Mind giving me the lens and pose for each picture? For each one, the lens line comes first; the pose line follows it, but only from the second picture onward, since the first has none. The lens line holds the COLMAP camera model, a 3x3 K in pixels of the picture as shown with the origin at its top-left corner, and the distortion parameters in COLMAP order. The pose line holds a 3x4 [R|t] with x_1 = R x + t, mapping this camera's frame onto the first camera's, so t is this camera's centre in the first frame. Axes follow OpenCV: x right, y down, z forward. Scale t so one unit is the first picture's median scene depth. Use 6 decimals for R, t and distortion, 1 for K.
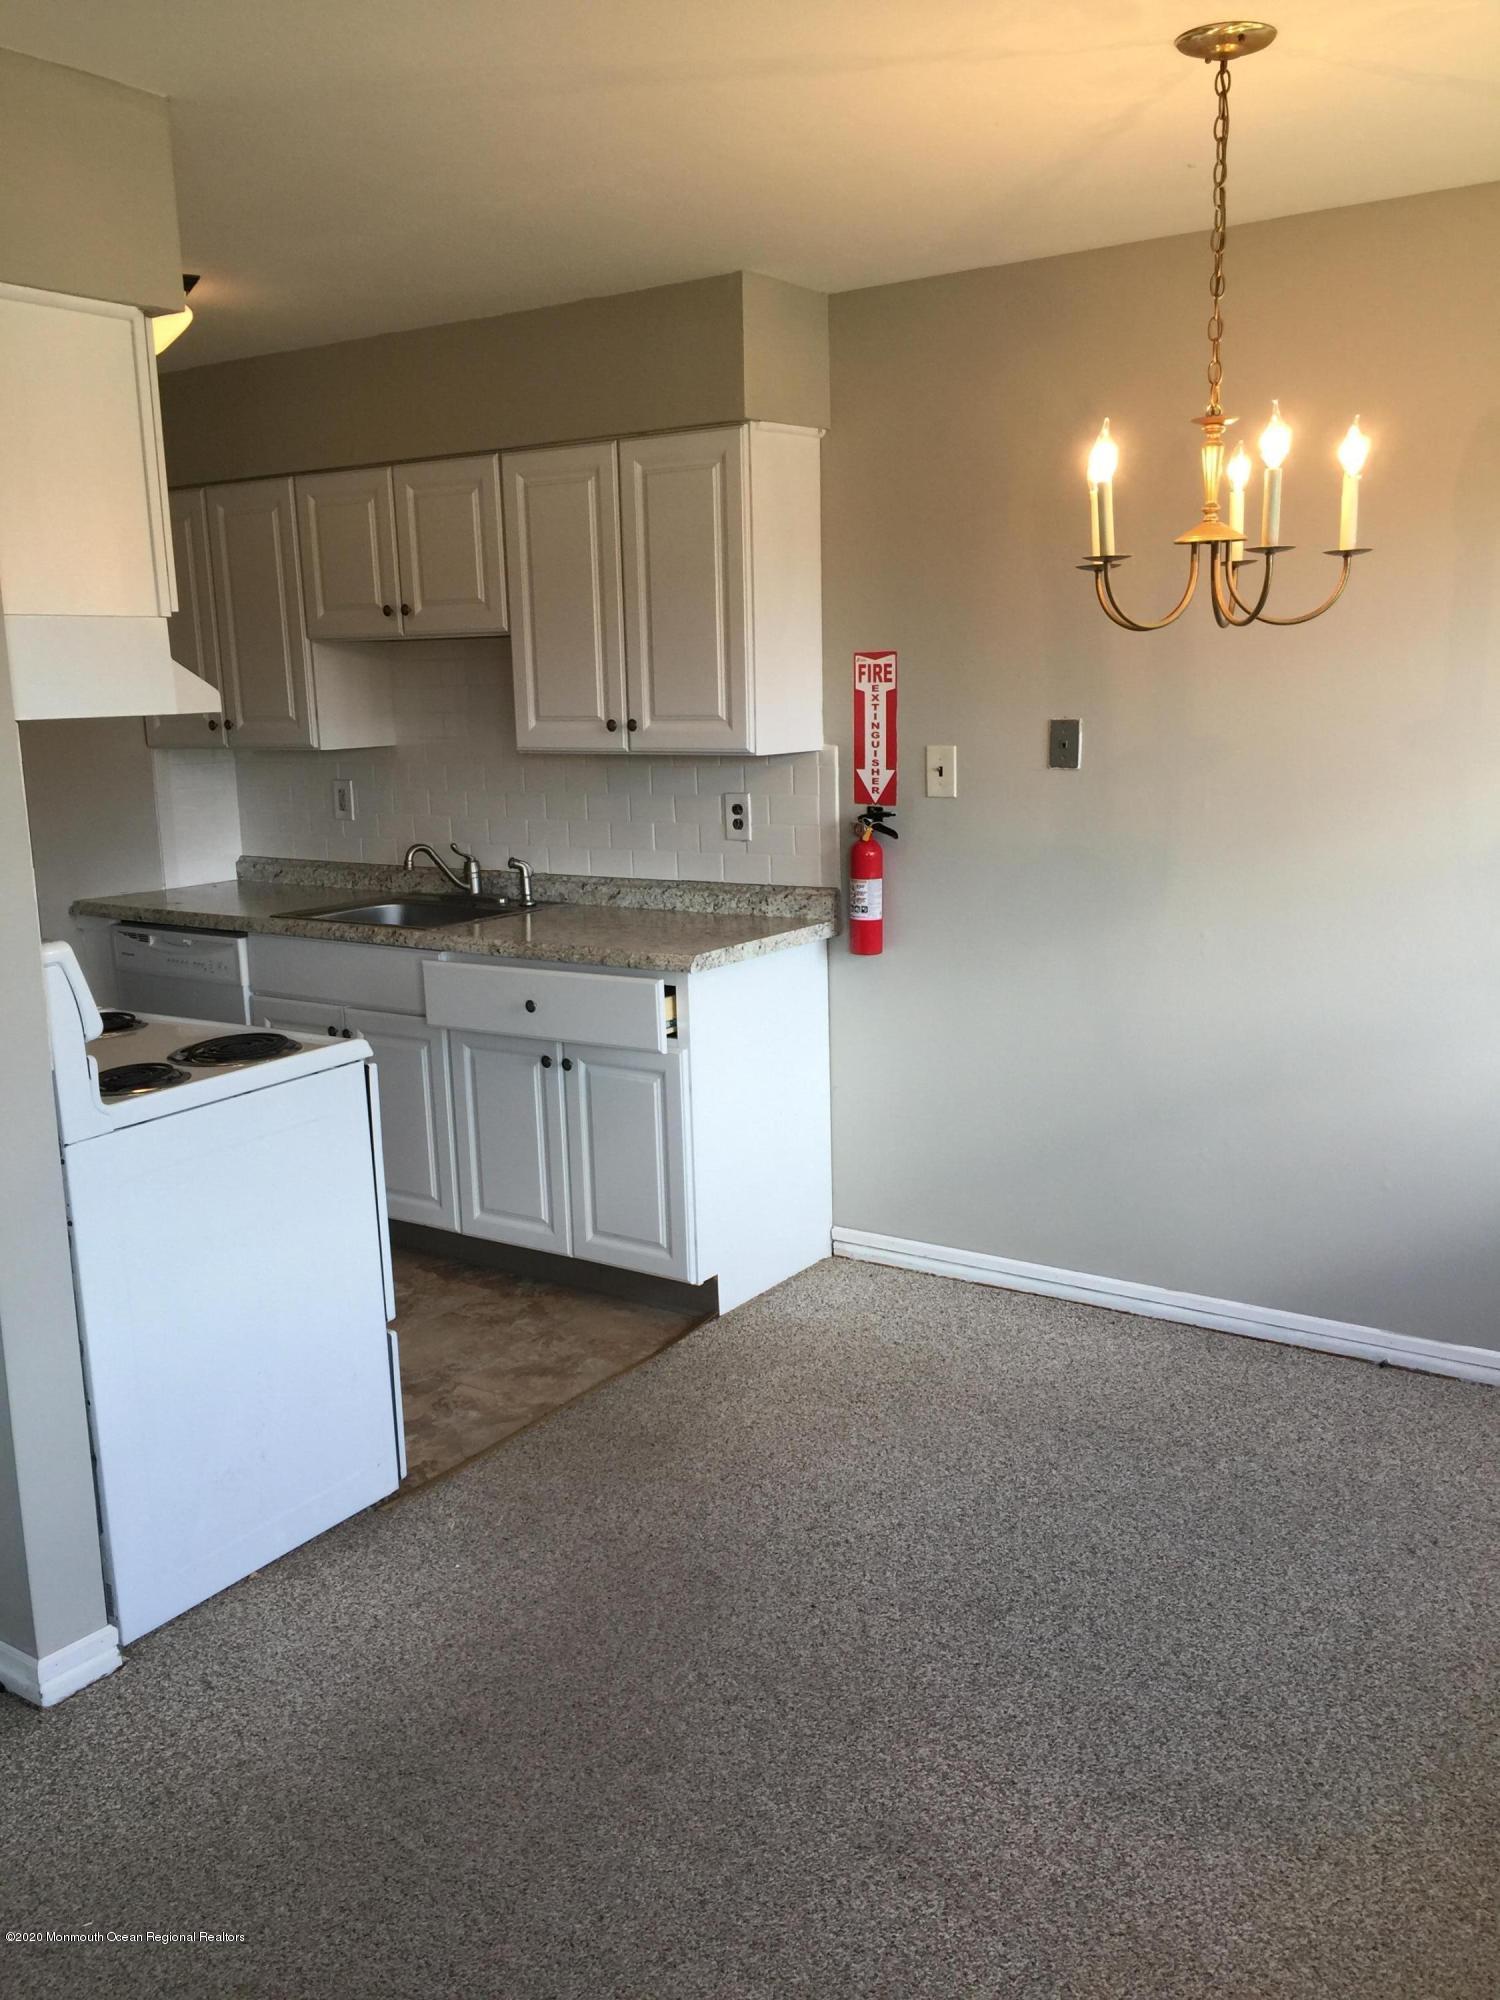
lens RADIAL K [[1676.8, 0, 750.0], [0, 1676.8, 1000.0], [0, 0, 1]] dist [0.060482, -0.086911]
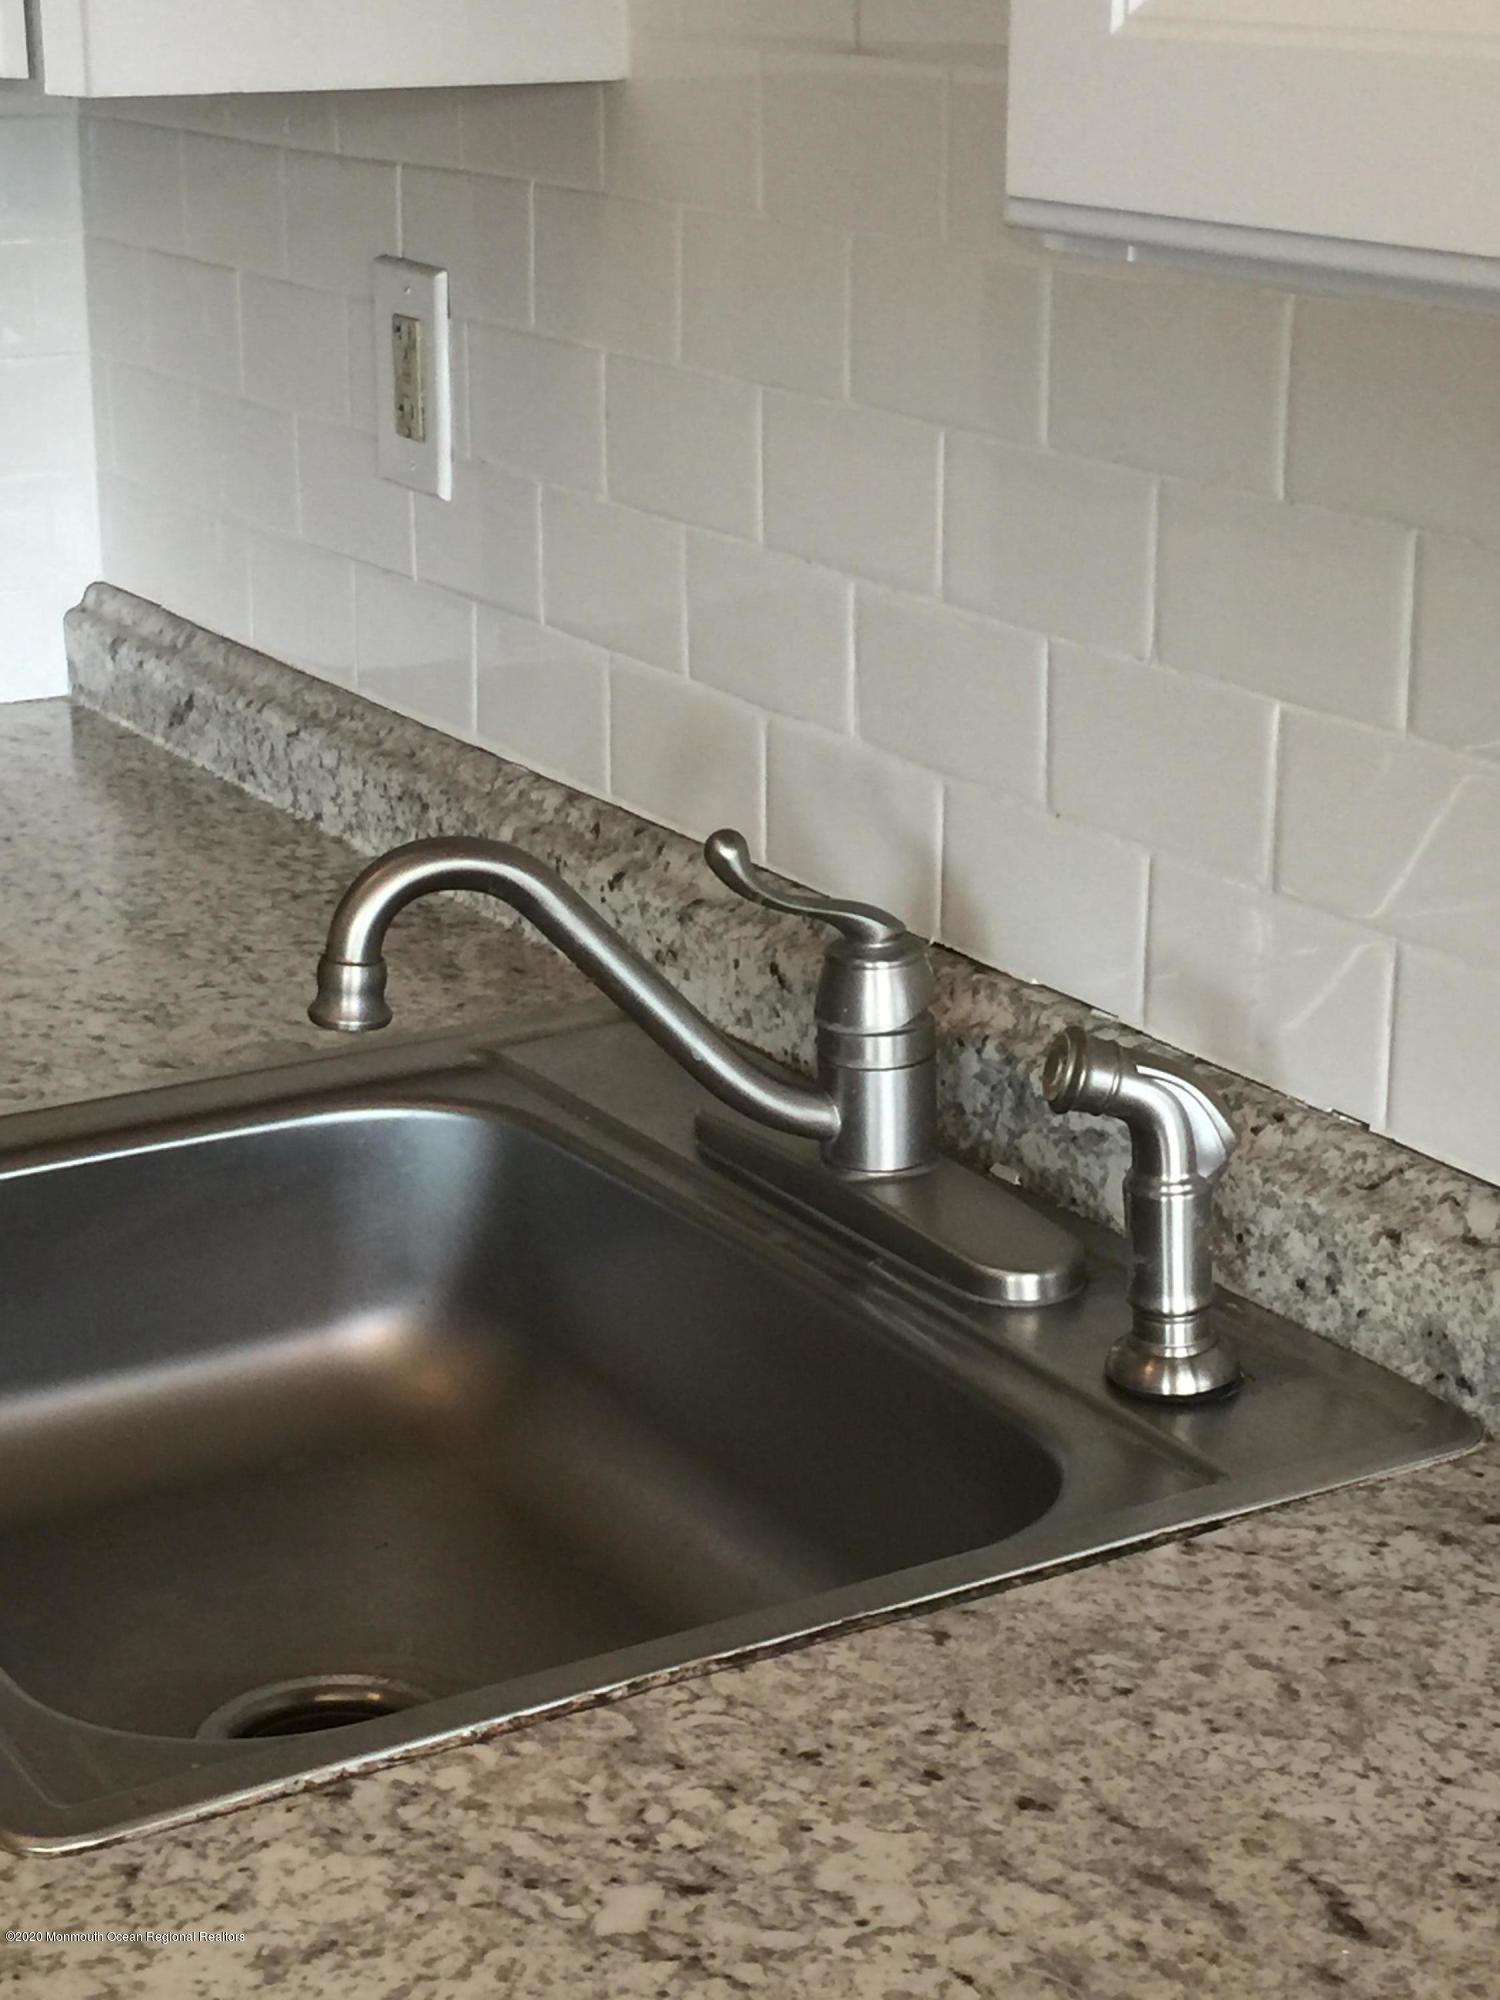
lens RADIAL K [[3619.6, 0, 750.0], [0, 3619.6, 1000.0], [0, 0, 1]] dist [0.018659, 0.090451]
pose [[0.908605, 0.146077, -0.391278, -0.059216], [-0.100087, 0.985699, 0.135576, -0.128006], [0.405486, -0.084023, 0.910231, 0.773984]]
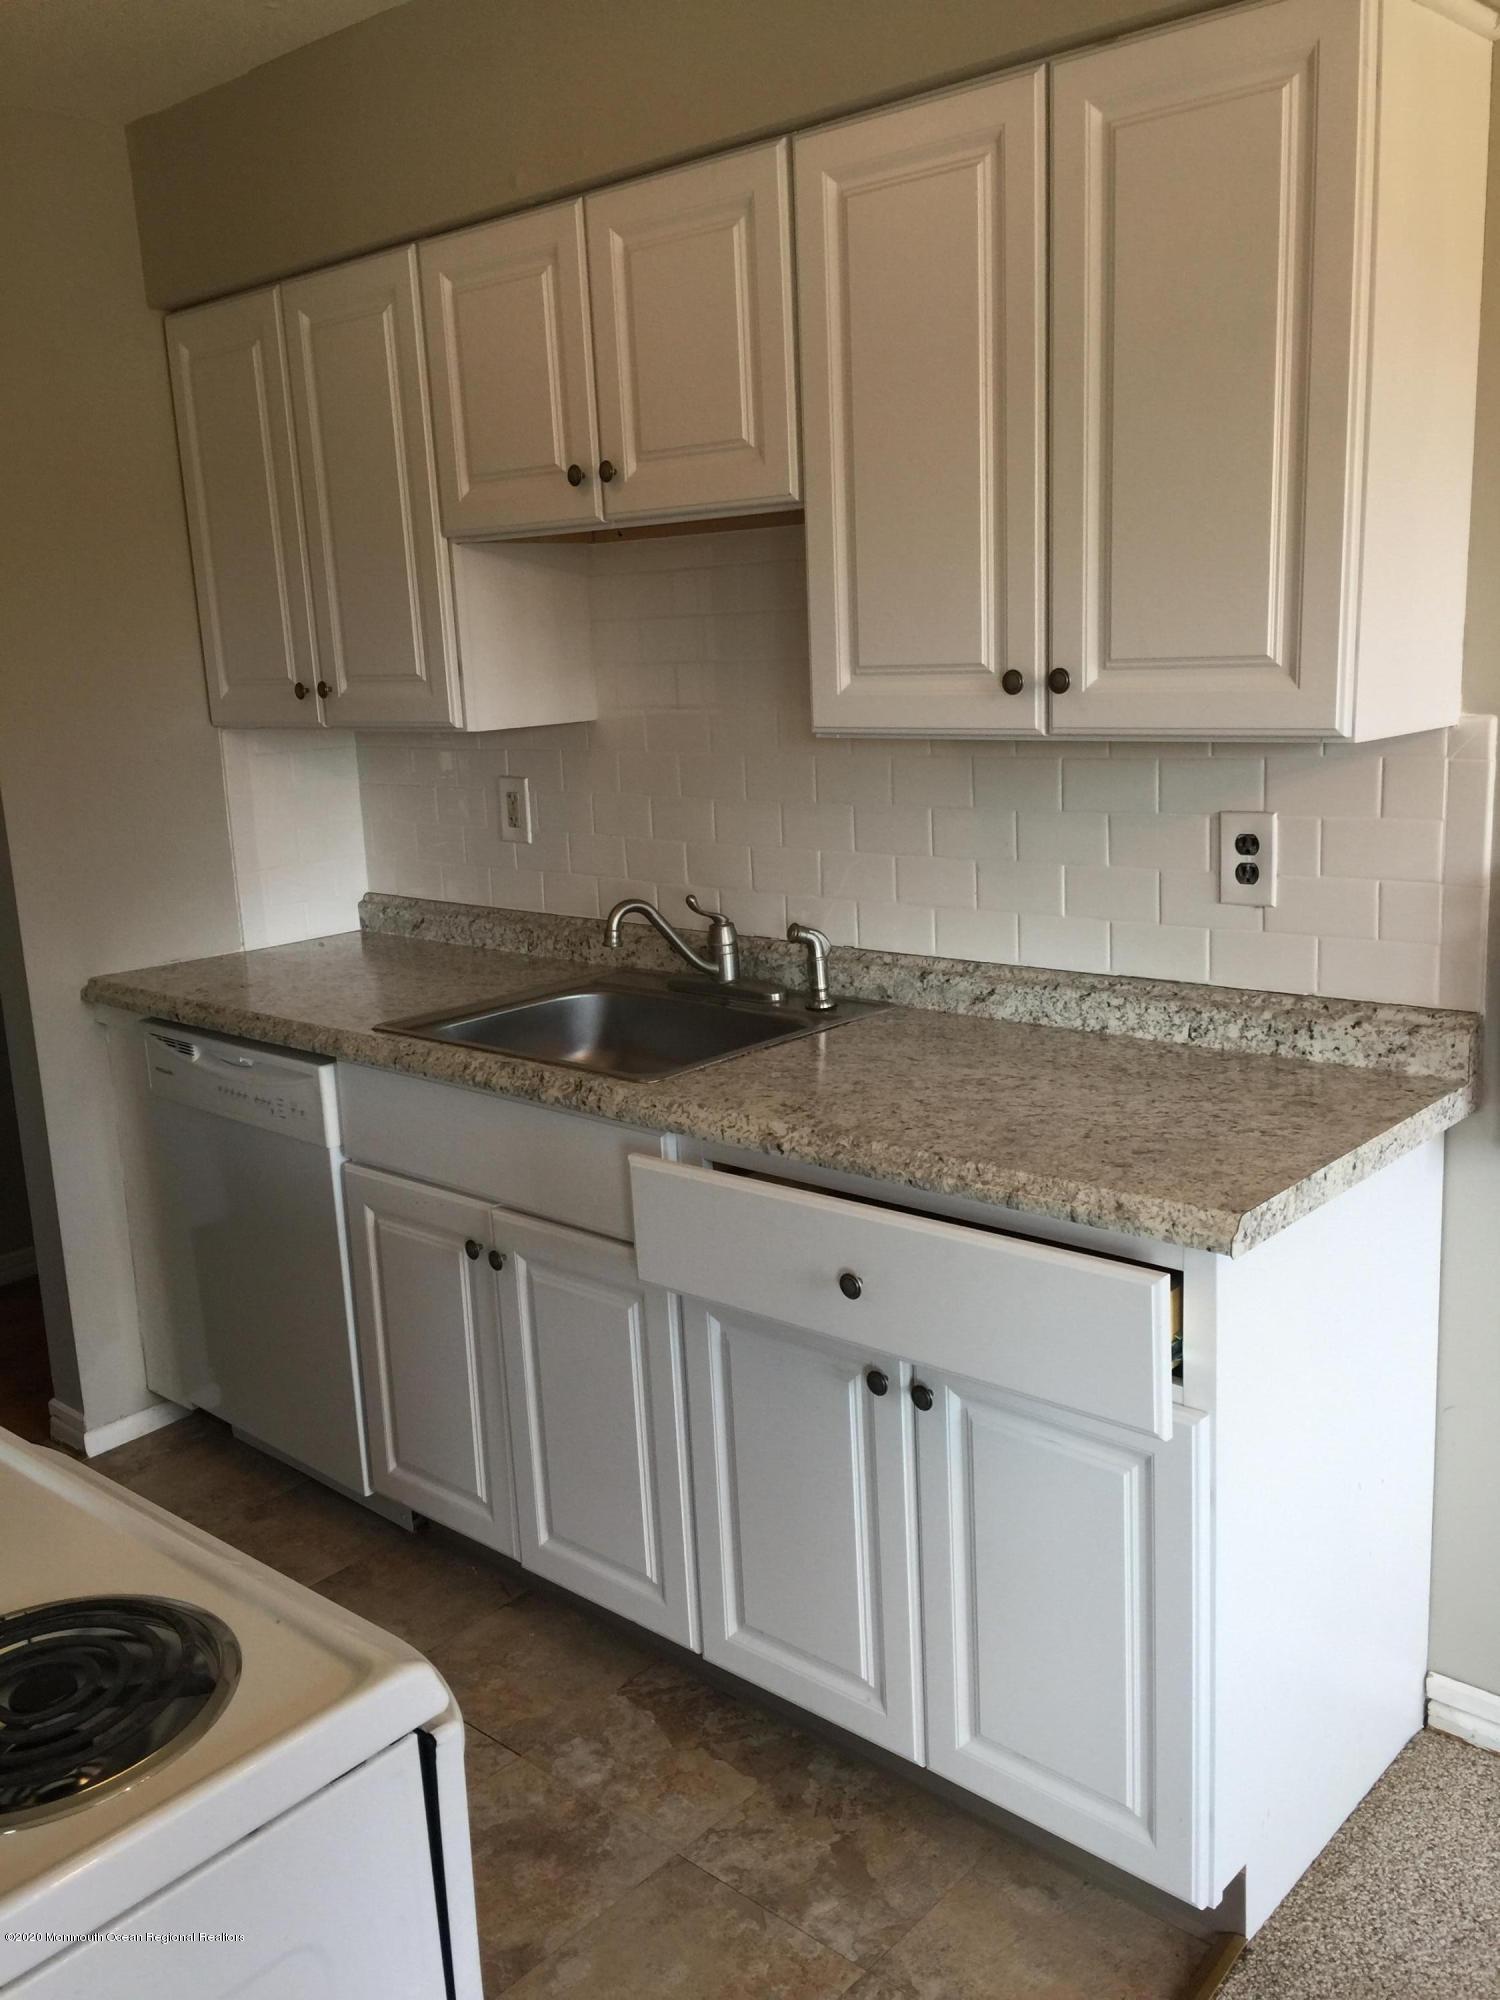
lens RADIAL K [[1707.9, 0, 750.0], [0, 1707.9, 1000.0], [0, 0, 1]] dist [0.062387, -0.083359]
pose [[0.990332, 0.010897, -0.138287, -0.081946], [-0.007310, 0.999624, 0.026417, -0.077976], [0.138523, -0.025151, 0.990040, 0.460793]]
